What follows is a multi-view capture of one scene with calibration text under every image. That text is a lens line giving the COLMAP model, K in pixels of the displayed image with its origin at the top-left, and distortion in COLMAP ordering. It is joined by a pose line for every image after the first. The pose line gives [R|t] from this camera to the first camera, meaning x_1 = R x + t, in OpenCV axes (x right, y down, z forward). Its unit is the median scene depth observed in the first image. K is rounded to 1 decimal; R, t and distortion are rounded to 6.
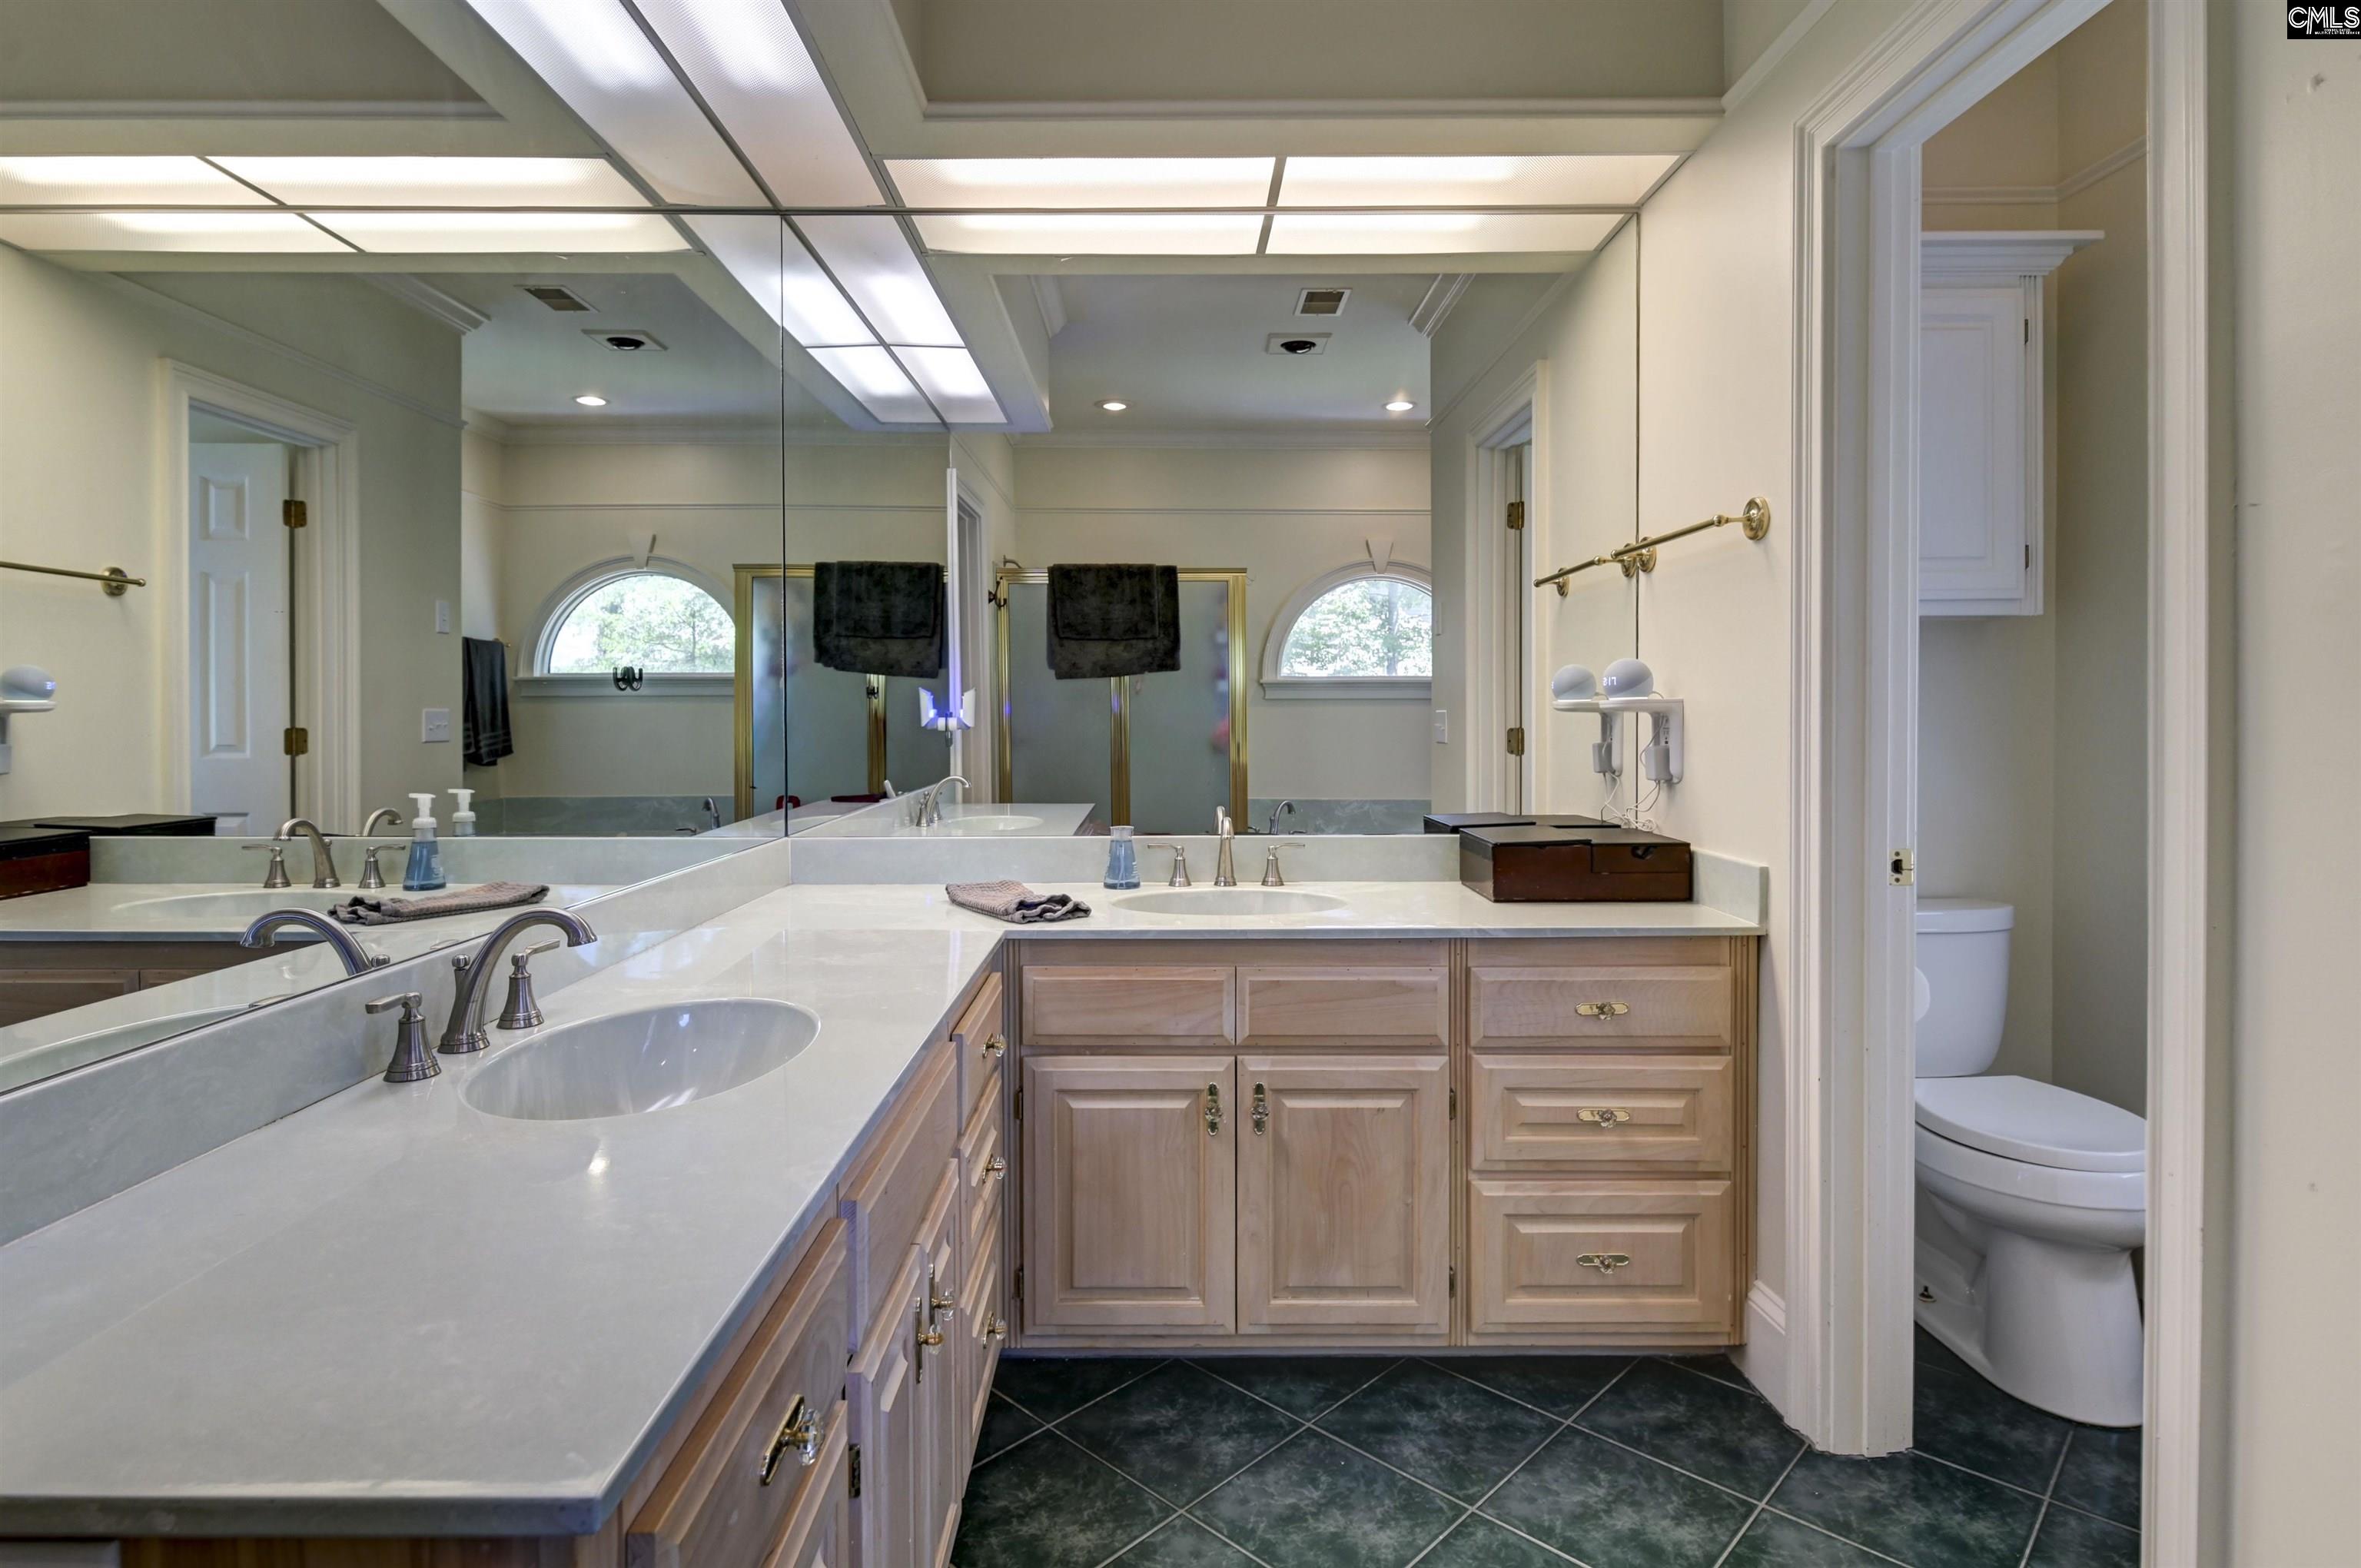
lens RADIAL K [[1248.8, 0, 1172.5], [0, 1248.8, 750.9], [0, 0, 1]] dist [-0.001074, 0.000186]
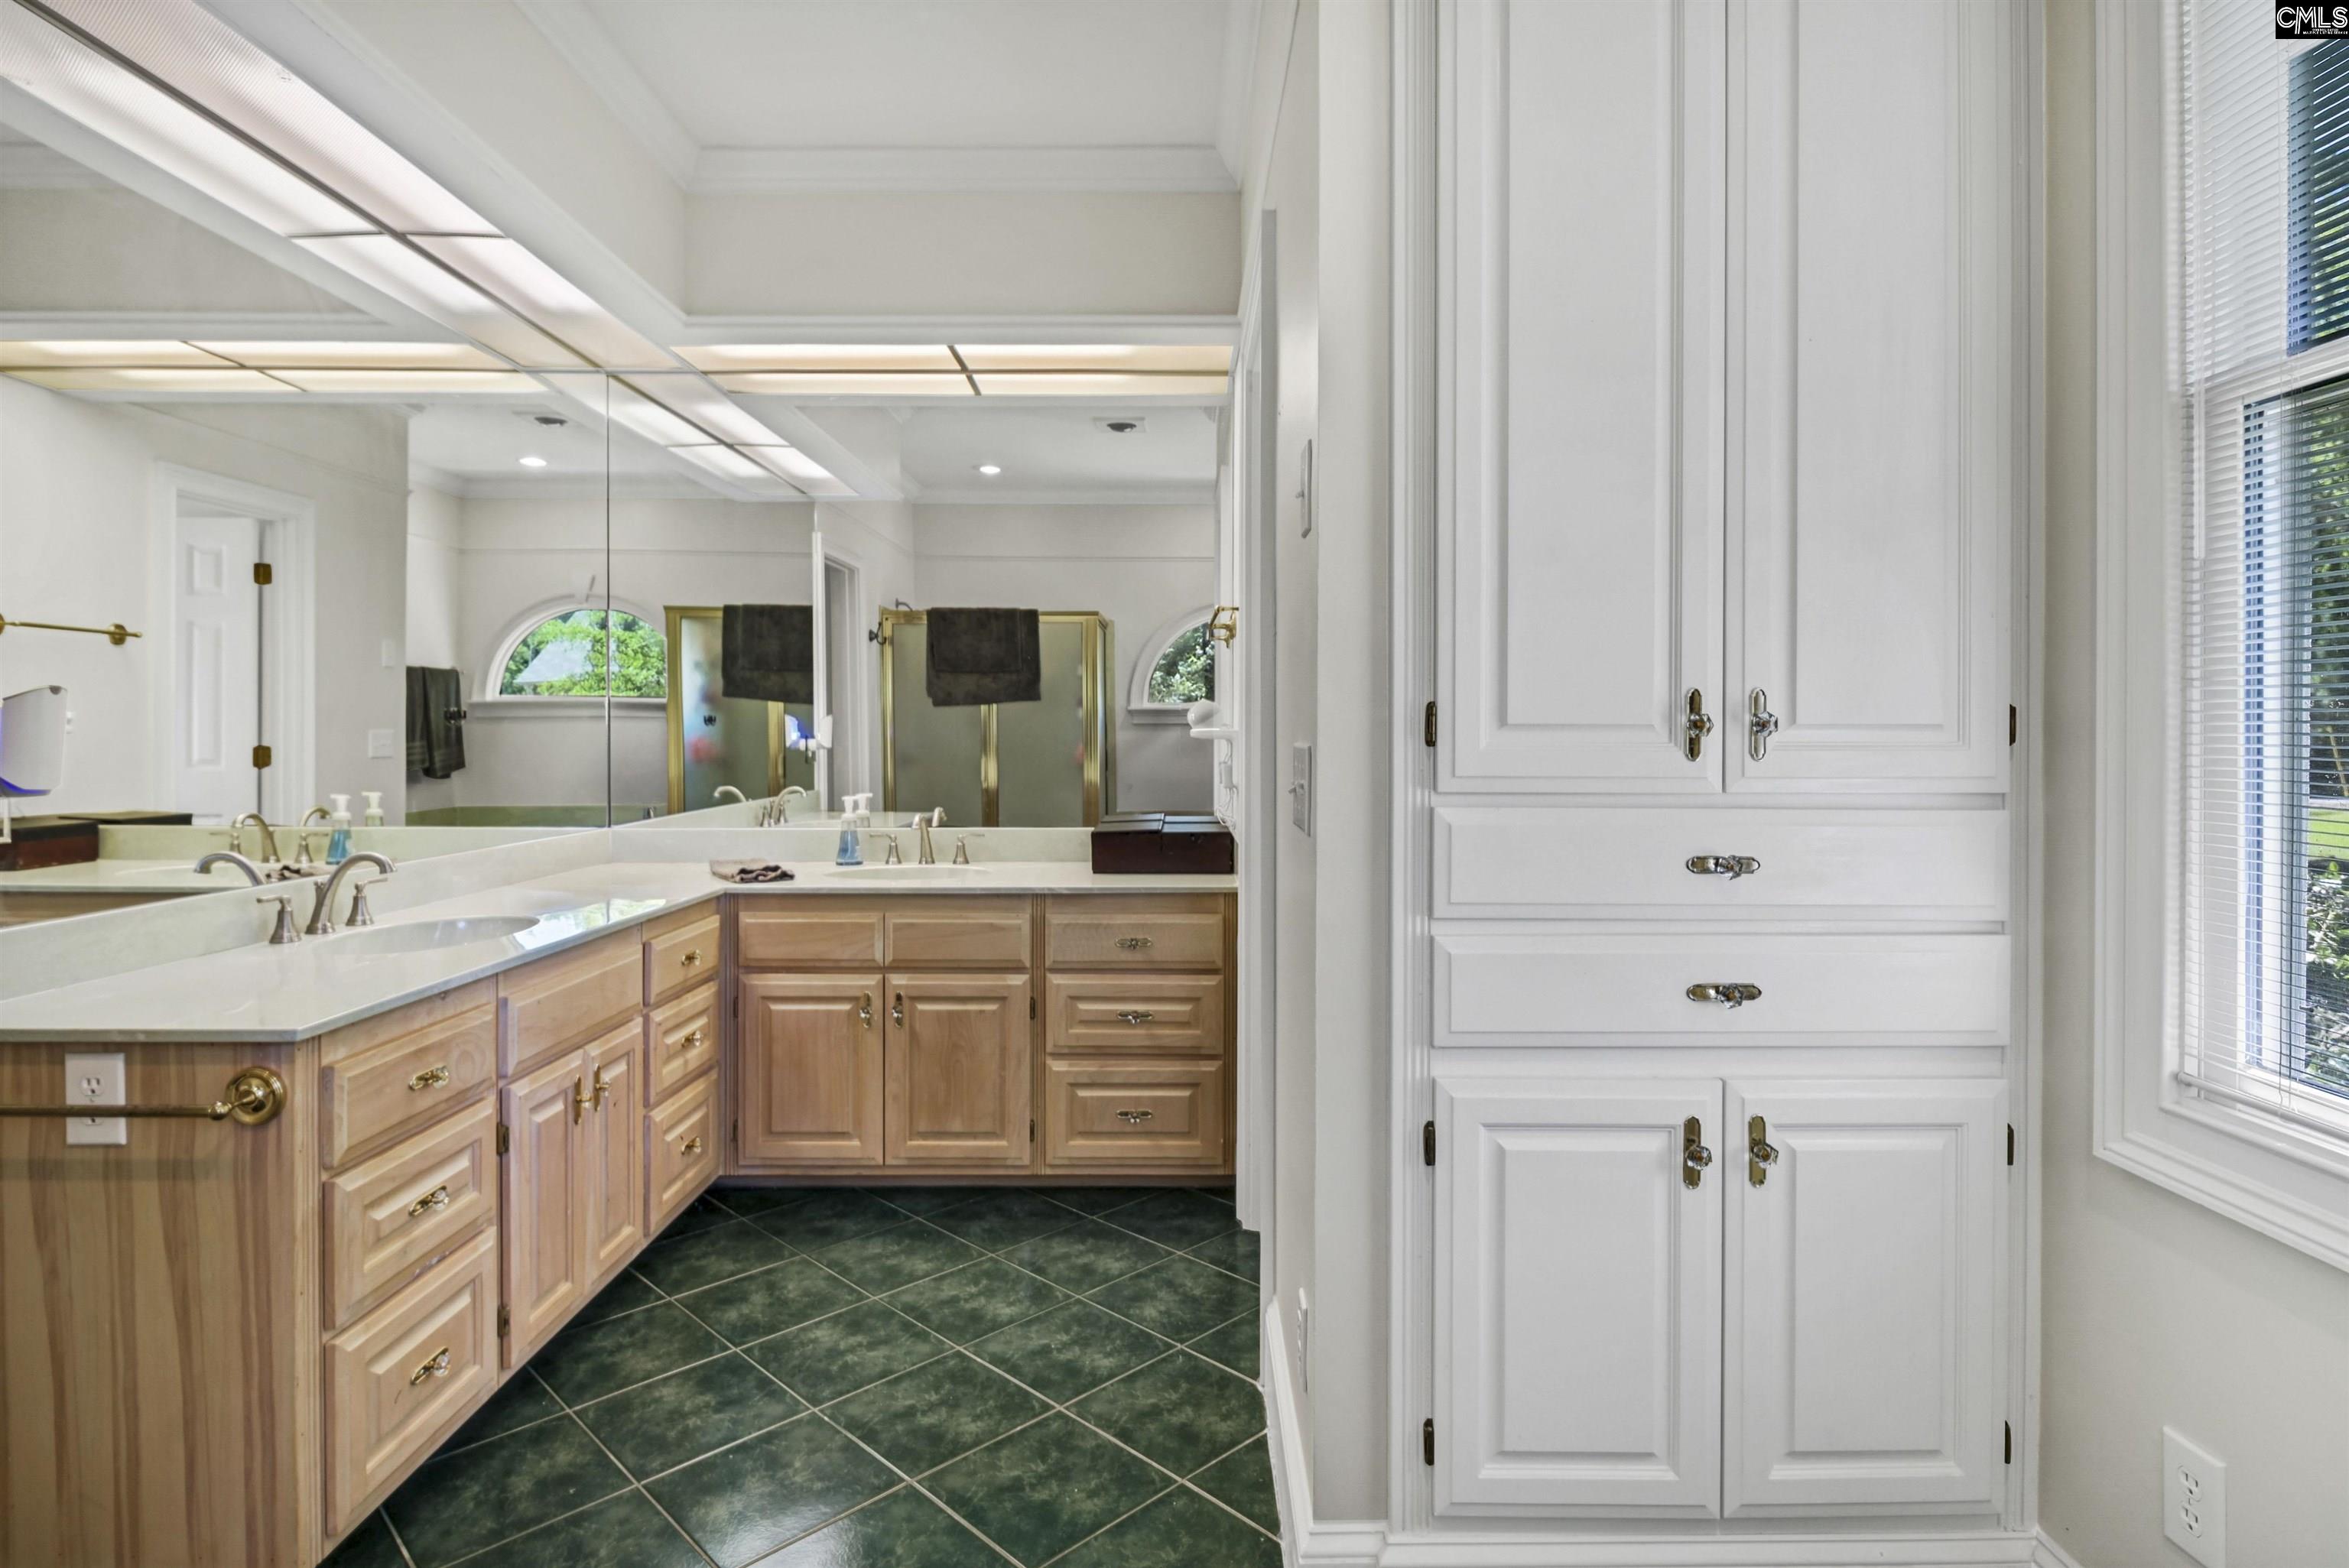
lens RADIAL K [[1244.5, 0, 1182.8], [0, 1244.5, 755.2], [0, 0, 1]] dist [-0.002580, -0.001952]
pose [[0.999932, 0.005005, 0.010544, 0.379881], [-0.004867, 0.999903, -0.013044, 0.004576], [-0.010609, 0.012992, 0.999859, -0.461422]]
